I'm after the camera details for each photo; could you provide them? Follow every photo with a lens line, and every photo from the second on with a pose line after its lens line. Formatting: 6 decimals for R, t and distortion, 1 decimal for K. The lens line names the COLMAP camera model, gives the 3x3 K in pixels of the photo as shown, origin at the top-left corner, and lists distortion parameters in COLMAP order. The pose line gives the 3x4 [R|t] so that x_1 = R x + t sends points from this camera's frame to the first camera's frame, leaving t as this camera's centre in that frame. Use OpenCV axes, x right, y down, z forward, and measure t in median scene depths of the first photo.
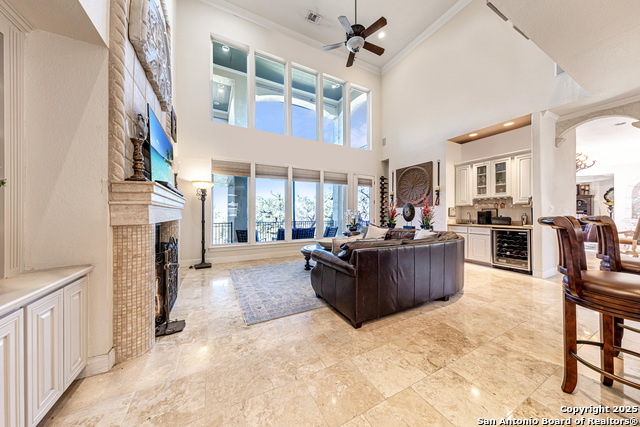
lens RADIAL K [[205.4, 0, 317.0], [0, 205.4, 211.4], [0, 0, 1]] dist [0.000600, -0.000012]
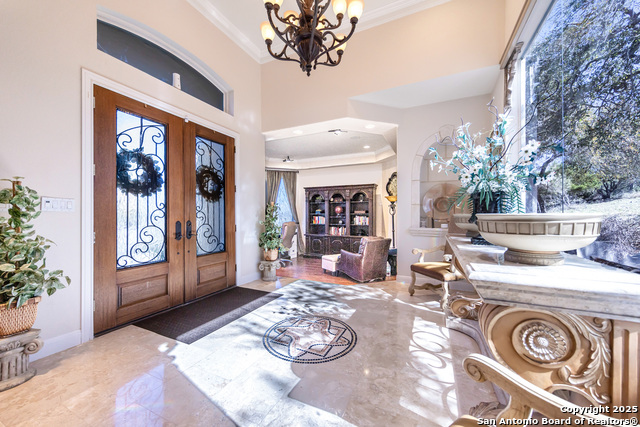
lens RADIAL K [[247.9, 0, 319.3], [0, 247.9, 213.9], [0, 0, 1]] dist [0.000010, 0.000184]
pose [[0.786832, 0.005060, 0.617147, 0.818759], [-0.008203, 0.999964, 0.002259, 0.004991], [-0.617113, -0.006839, 0.786845, 0.567448]]
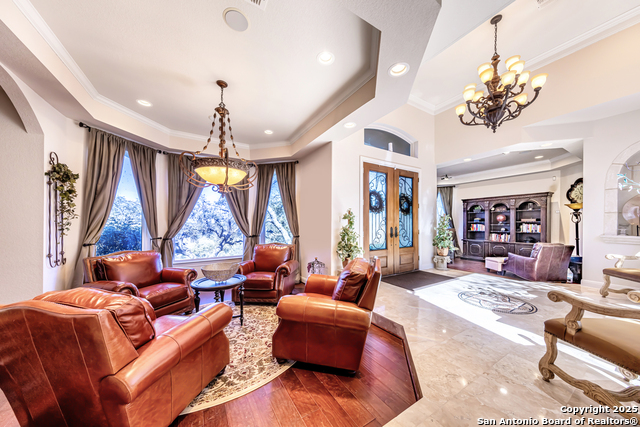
lens RADIAL K [[209.8, 0, 321.1], [0, 209.8, 224.8], [0, 0, 1]] dist [0.005757, 0.000086]
pose [[0.997224, -0.001839, 0.074442, 0.671259], [0.000510, 0.999840, 0.017862, 0.003020], [-0.074463, -0.017774, 0.997065, 0.463158]]
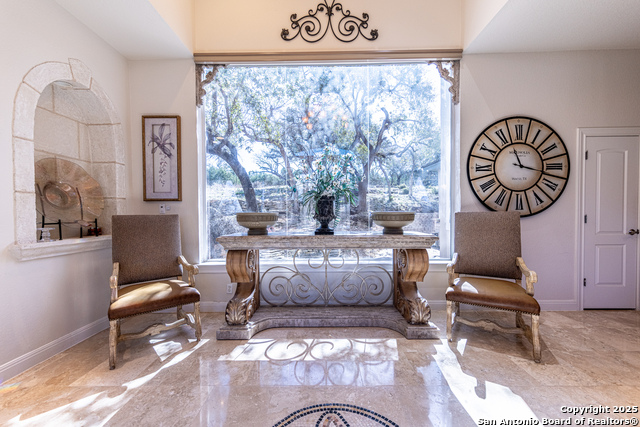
lens RADIAL K [[247.9, 0, 319.7], [0, 247.9, 216.0], [0, 0, 1]] dist [0.000010, 0.000184]
pose [[-0.894250, 0.005259, 0.447538, 0.924782], [0.006914, 0.999974, 0.002064, 0.008450], [-0.447515, 0.004940, -0.894263, 0.872925]]
